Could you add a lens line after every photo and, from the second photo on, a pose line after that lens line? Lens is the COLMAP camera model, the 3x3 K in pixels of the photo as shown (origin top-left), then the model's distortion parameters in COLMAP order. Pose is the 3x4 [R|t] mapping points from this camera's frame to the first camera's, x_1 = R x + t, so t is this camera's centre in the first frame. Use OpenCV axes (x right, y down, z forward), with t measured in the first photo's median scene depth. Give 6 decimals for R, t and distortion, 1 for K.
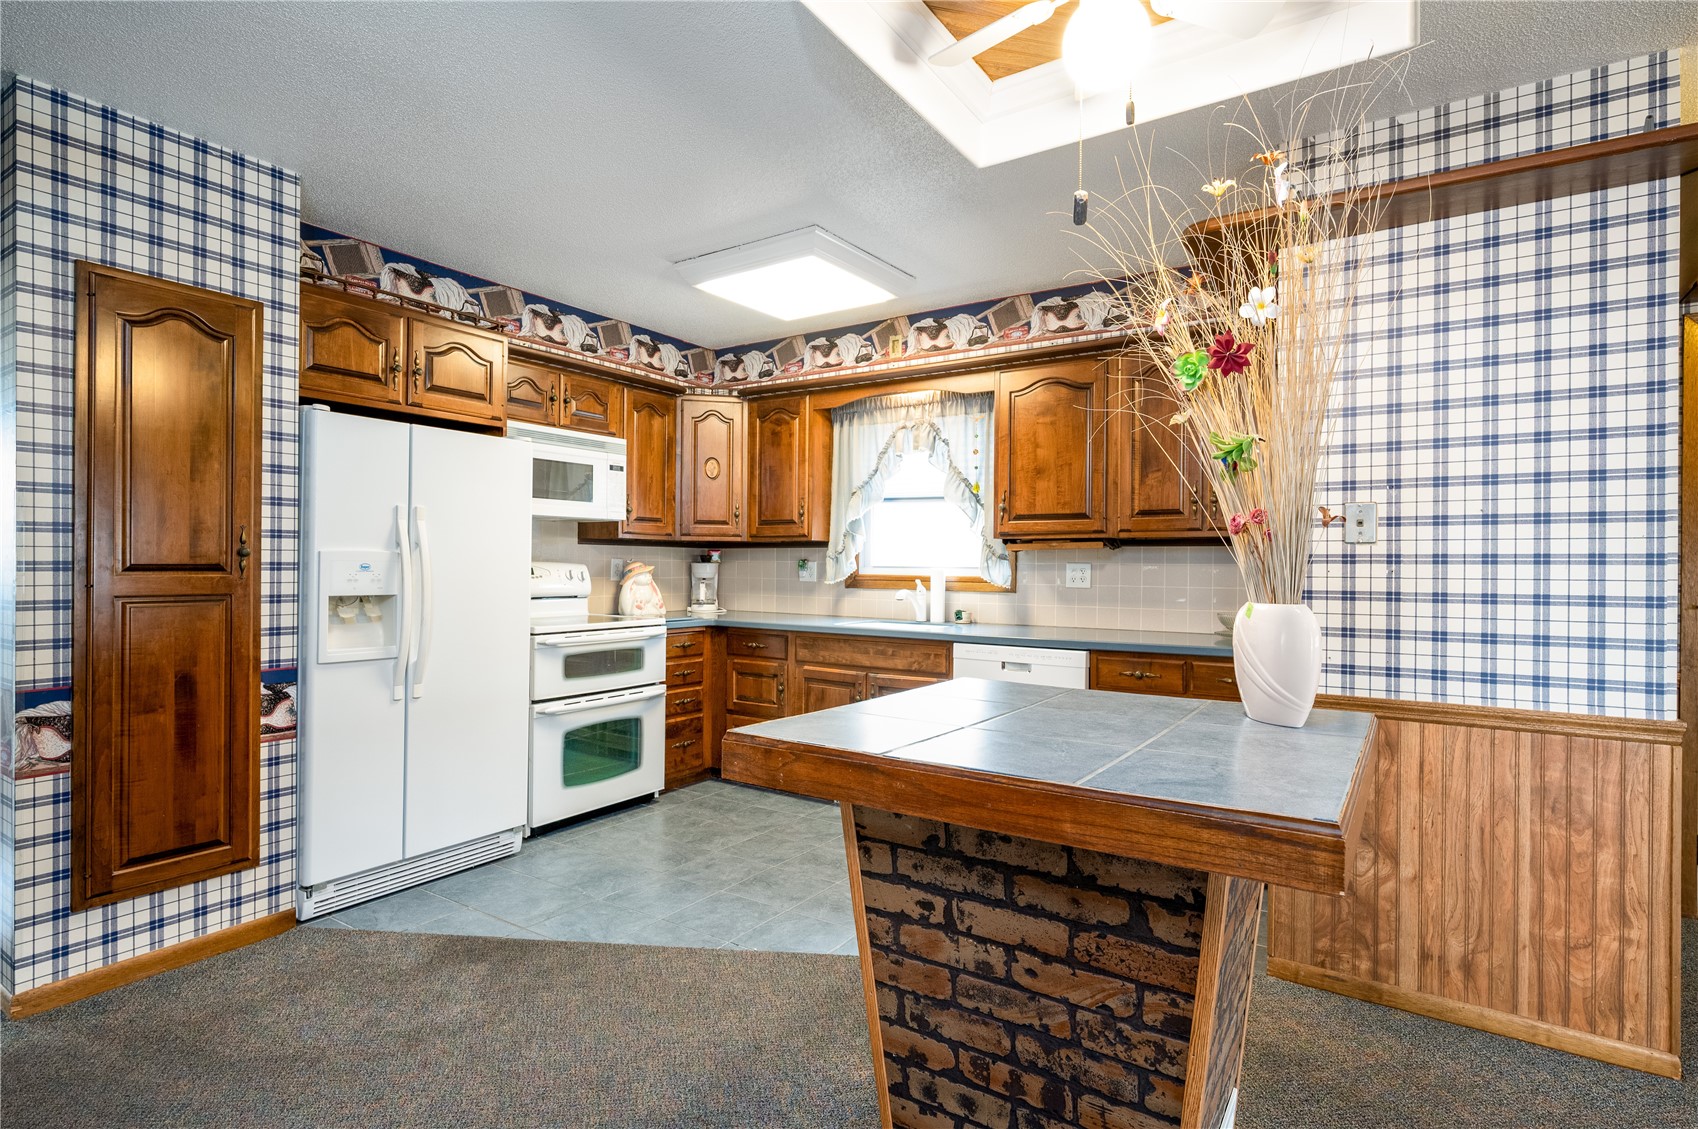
lens RADIAL K [[805.9, 0, 807.7], [0, 805.9, 566.7], [0, 0, 1]] dist [0.002855, -0.000085]
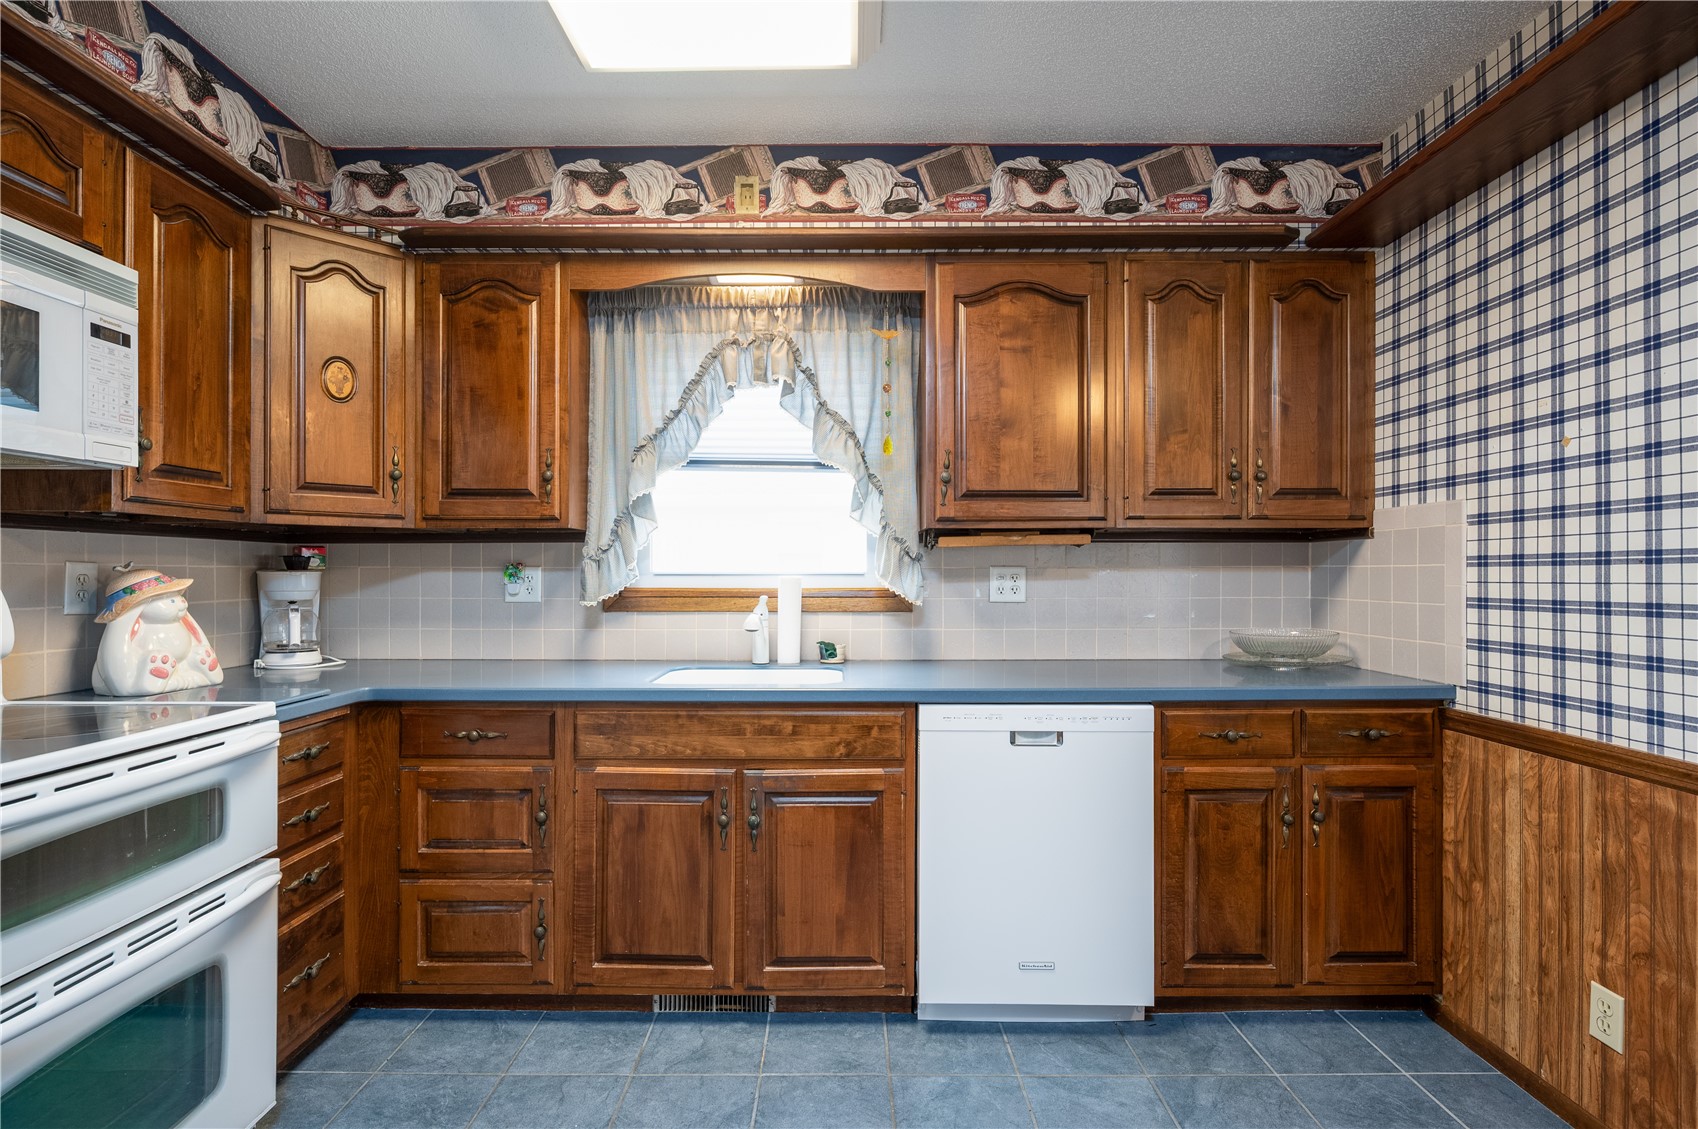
lens RADIAL K [[805.9, 0, 791.8], [0, 805.9, 573.2], [0, 0, 1]] dist [0.002855, -0.000085]
pose [[0.829170, -0.008208, 0.558936, -0.211621], [0.009569, 0.999954, 0.000490, -0.001037], [-0.558914, 0.004942, 0.829211, 0.556266]]
